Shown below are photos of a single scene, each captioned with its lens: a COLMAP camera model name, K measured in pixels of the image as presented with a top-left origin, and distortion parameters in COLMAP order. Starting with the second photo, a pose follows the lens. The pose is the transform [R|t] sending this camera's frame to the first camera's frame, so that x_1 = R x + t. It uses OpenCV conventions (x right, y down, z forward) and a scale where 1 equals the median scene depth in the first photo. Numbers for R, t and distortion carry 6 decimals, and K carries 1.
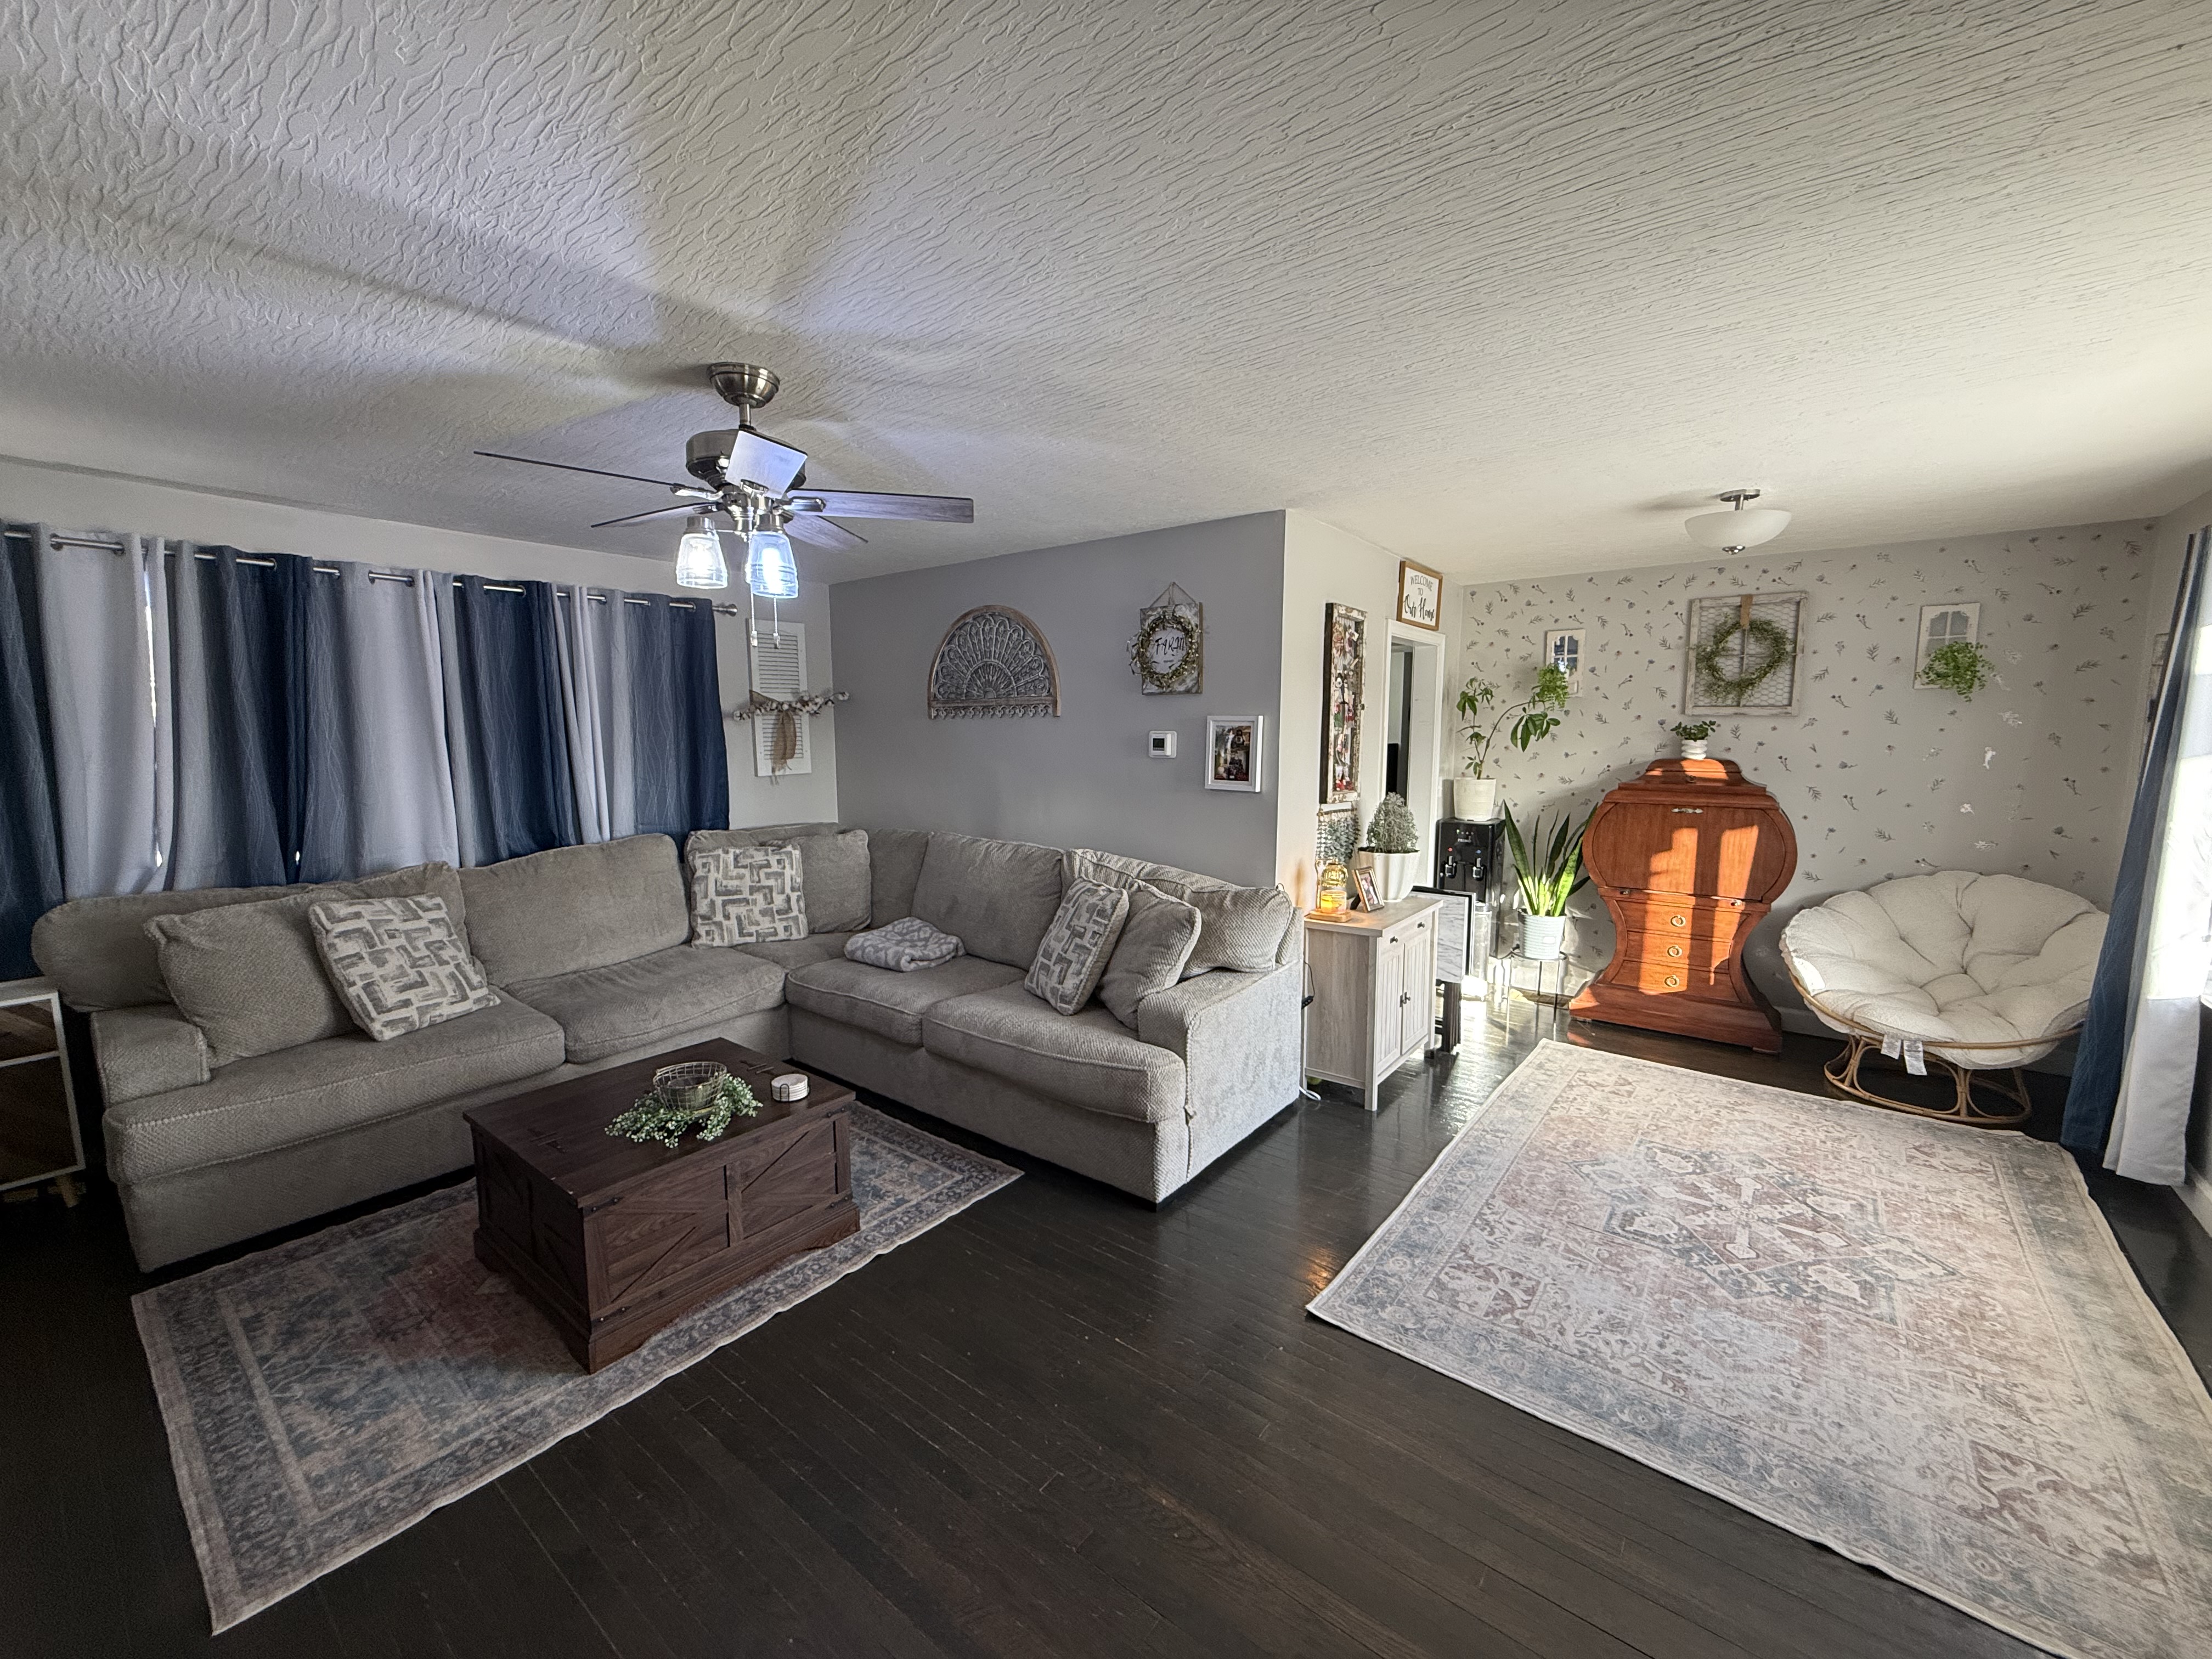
lens RADIAL K [[877.6, 0, 1101.1], [0, 877.6, 826.6], [0, 0, 1]] dist [-0.000456, 0.000216]
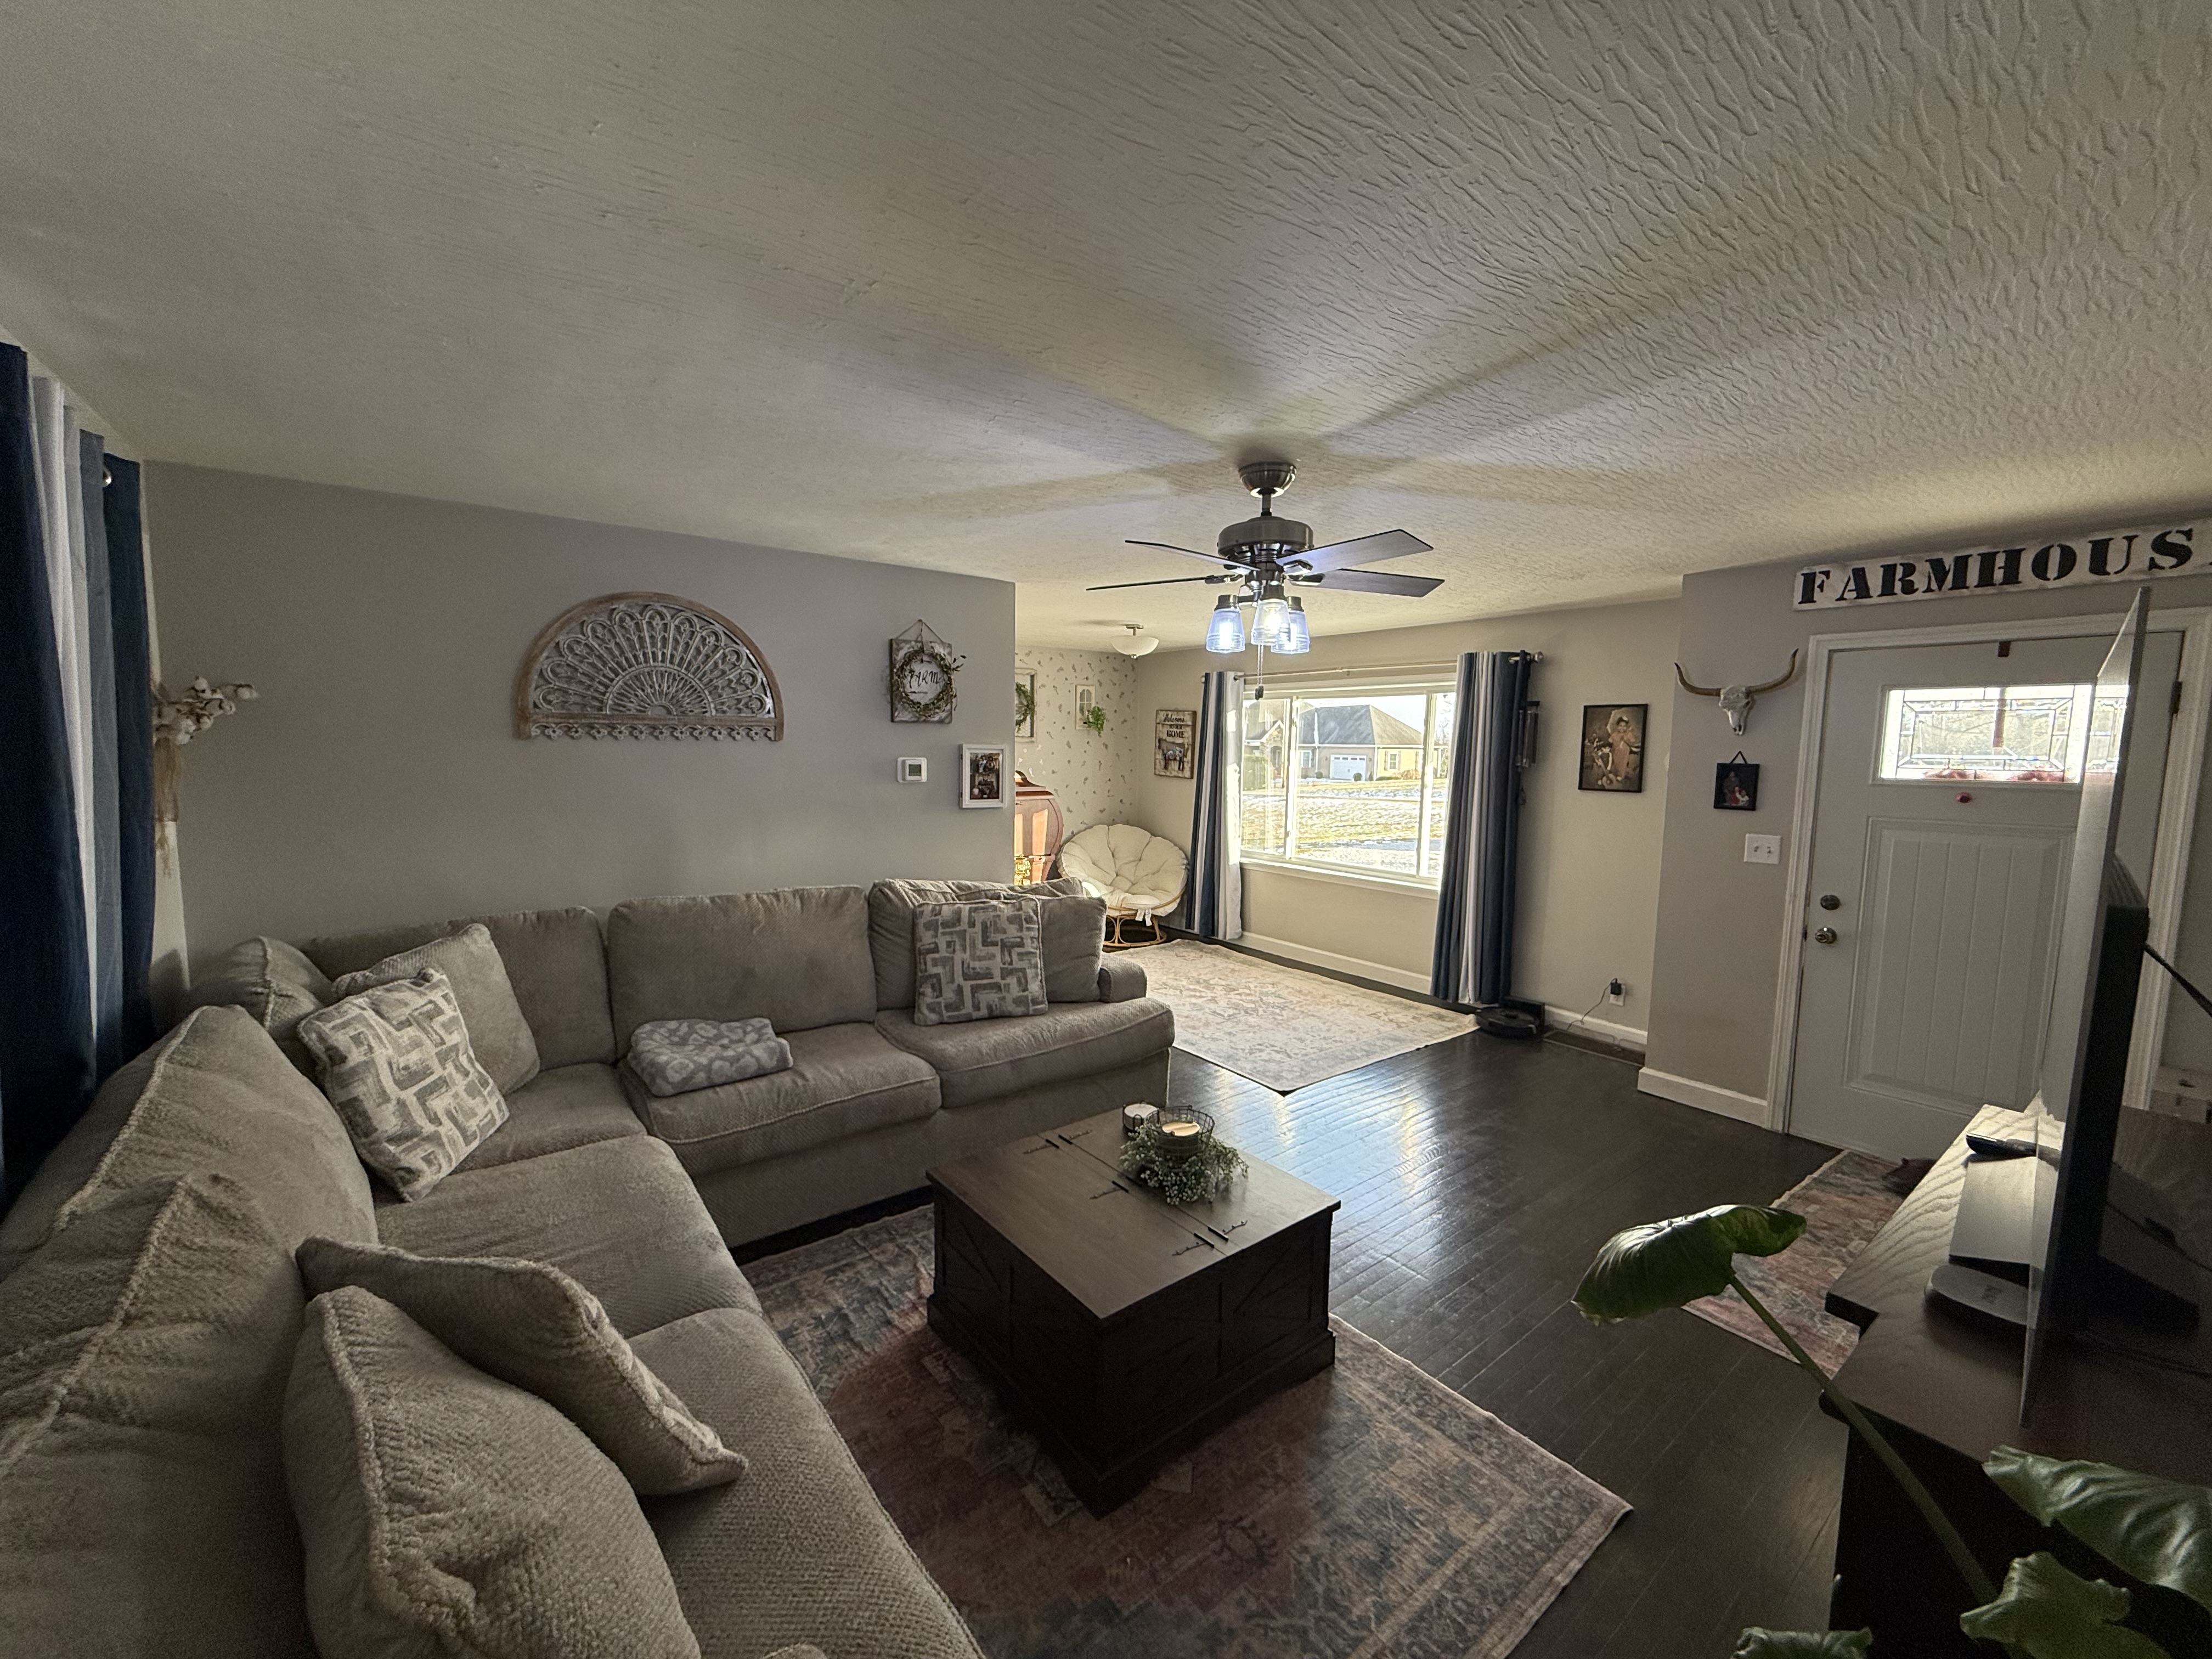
lens RADIAL K [[877.6, 0, 1099.1], [0, 877.6, 826.4], [0, 0, 1]] dist [-0.000456, 0.000216]
pose [[0.250323, -0.087780, 0.964175, -1.307575], [0.094171, 0.993367, 0.065989, -0.109291], [-0.963572, 0.074279, 0.256929, 0.755054]]
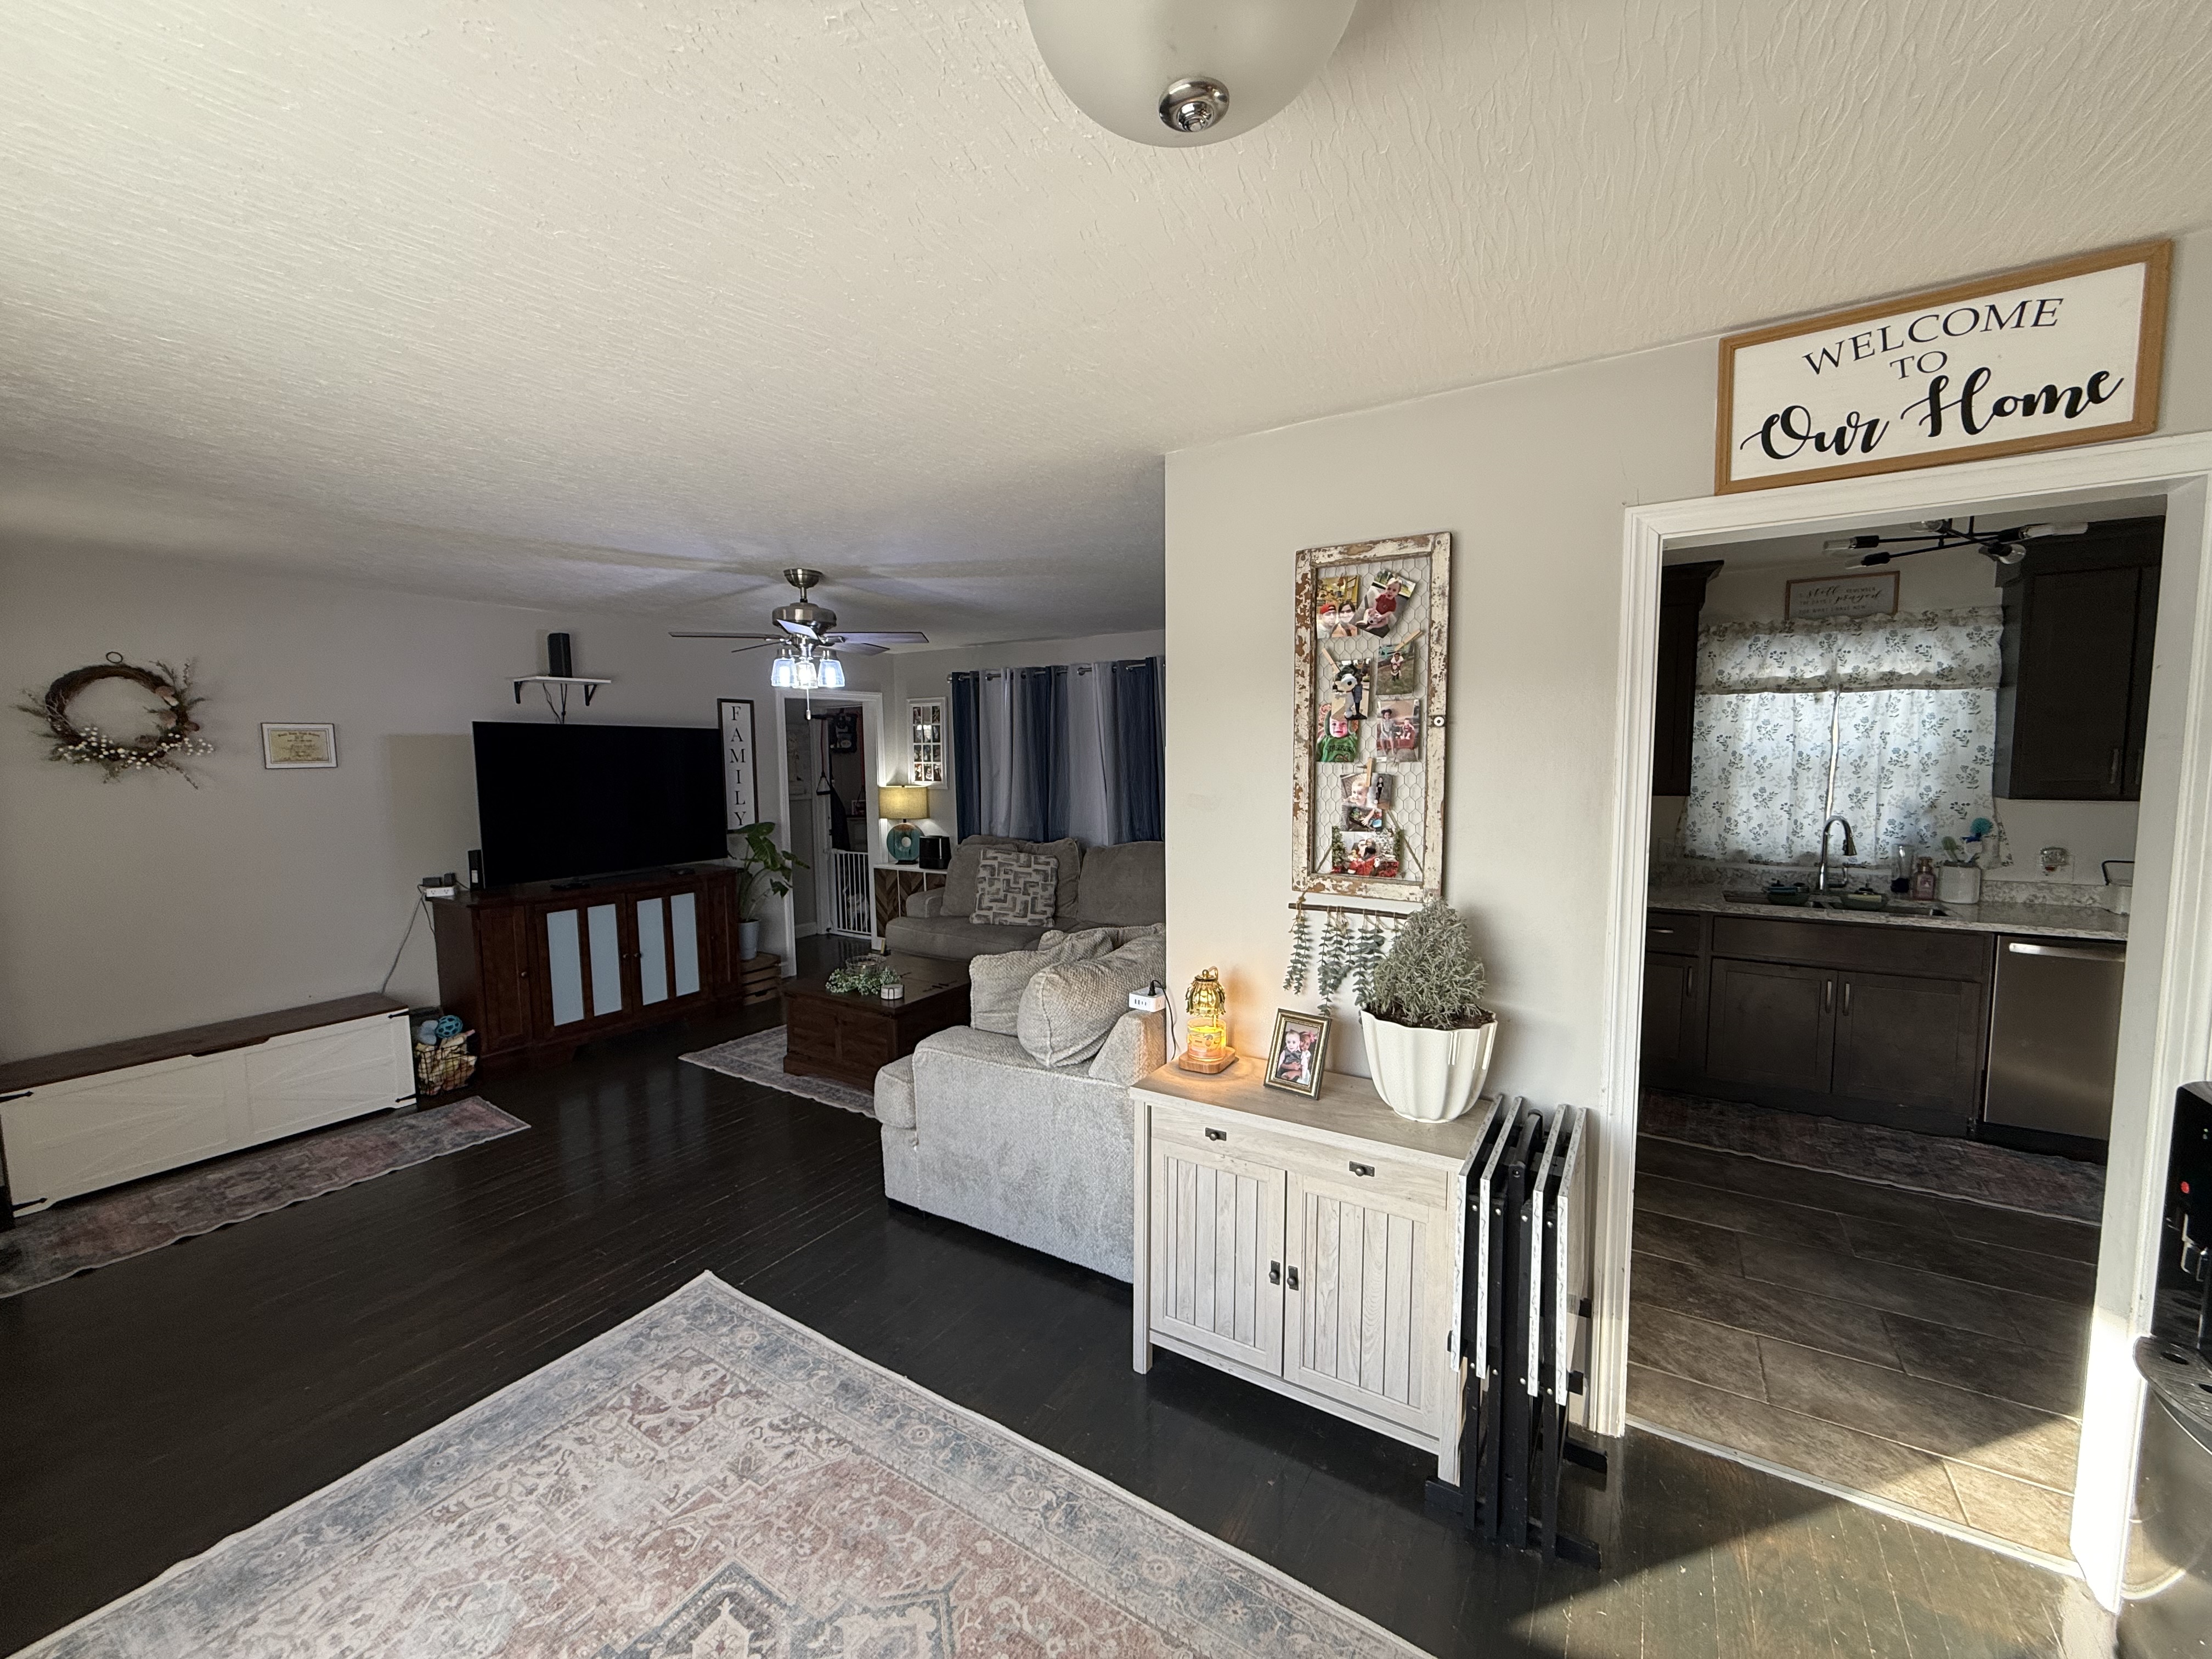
lens RADIAL K [[877.6, 0, 1097.9], [0, 877.6, 834.4], [0, 0, 1]] dist [-0.000456, 0.000216]
pose [[0.101529, 0.089634, -0.990786, 1.193268], [-0.103061, 0.991522, 0.079139, -0.139930], [0.989480, 0.094077, 0.109906, 1.154130]]
